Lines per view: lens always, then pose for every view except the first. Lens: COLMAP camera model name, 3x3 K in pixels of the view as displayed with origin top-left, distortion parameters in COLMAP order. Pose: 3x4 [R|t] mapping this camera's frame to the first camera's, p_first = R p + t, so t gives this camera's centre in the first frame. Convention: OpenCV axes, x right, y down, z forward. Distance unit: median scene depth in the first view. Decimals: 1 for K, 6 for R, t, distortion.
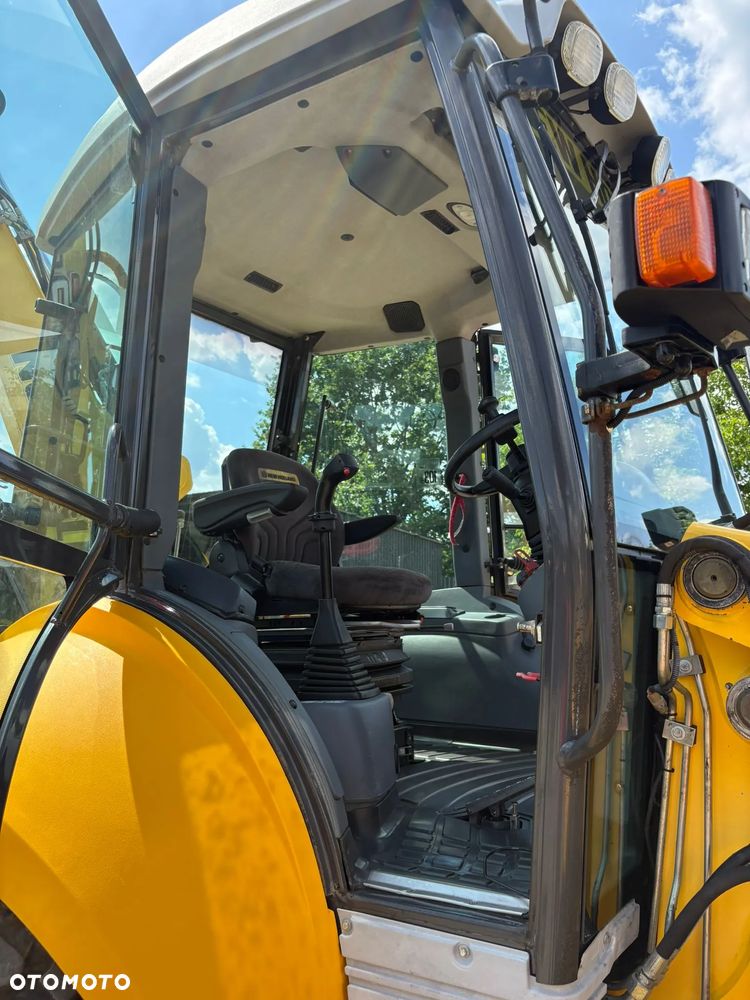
lens RADIAL K [[760.4, 0, 368.1], [0, 760.4, 504.7], [0, 0, 1]] dist [0.045652, -0.045598]
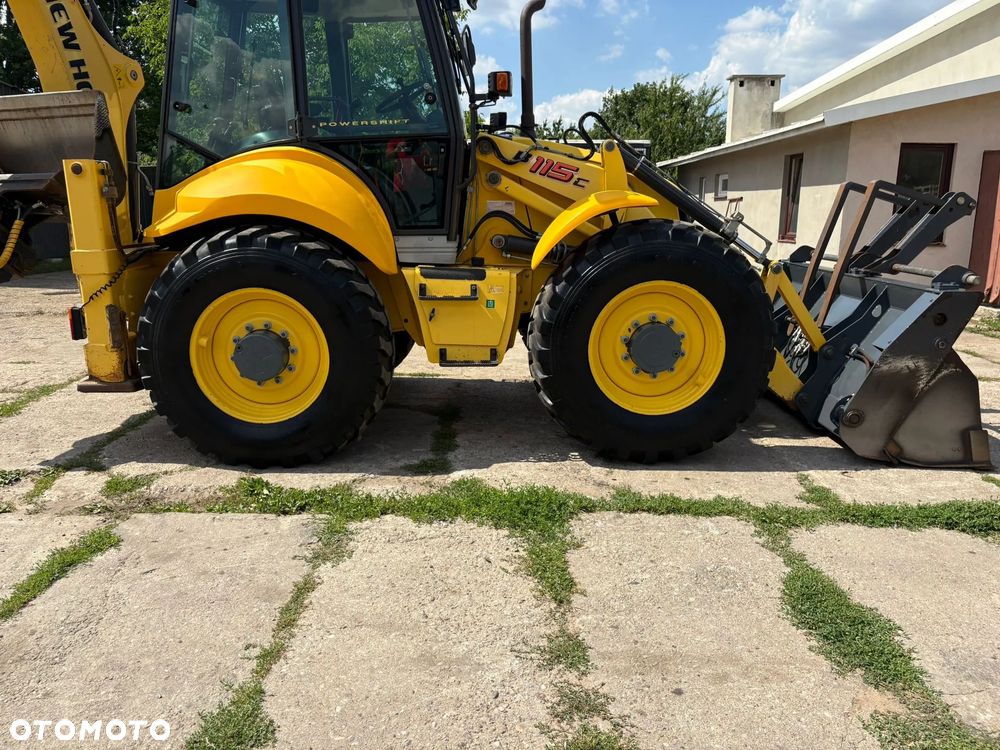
lens RADIAL K [[760.4, 0, 502.0], [0, 760.4, 382.3], [0, 0, 1]] dist [0.045652, -0.045598]
pose [[0.793880, -0.141176, 0.591459, -1.901755], [-0.080464, 0.939732, 0.332308, -0.078262], [-0.602727, -0.311404, 0.734676, -2.244706]]
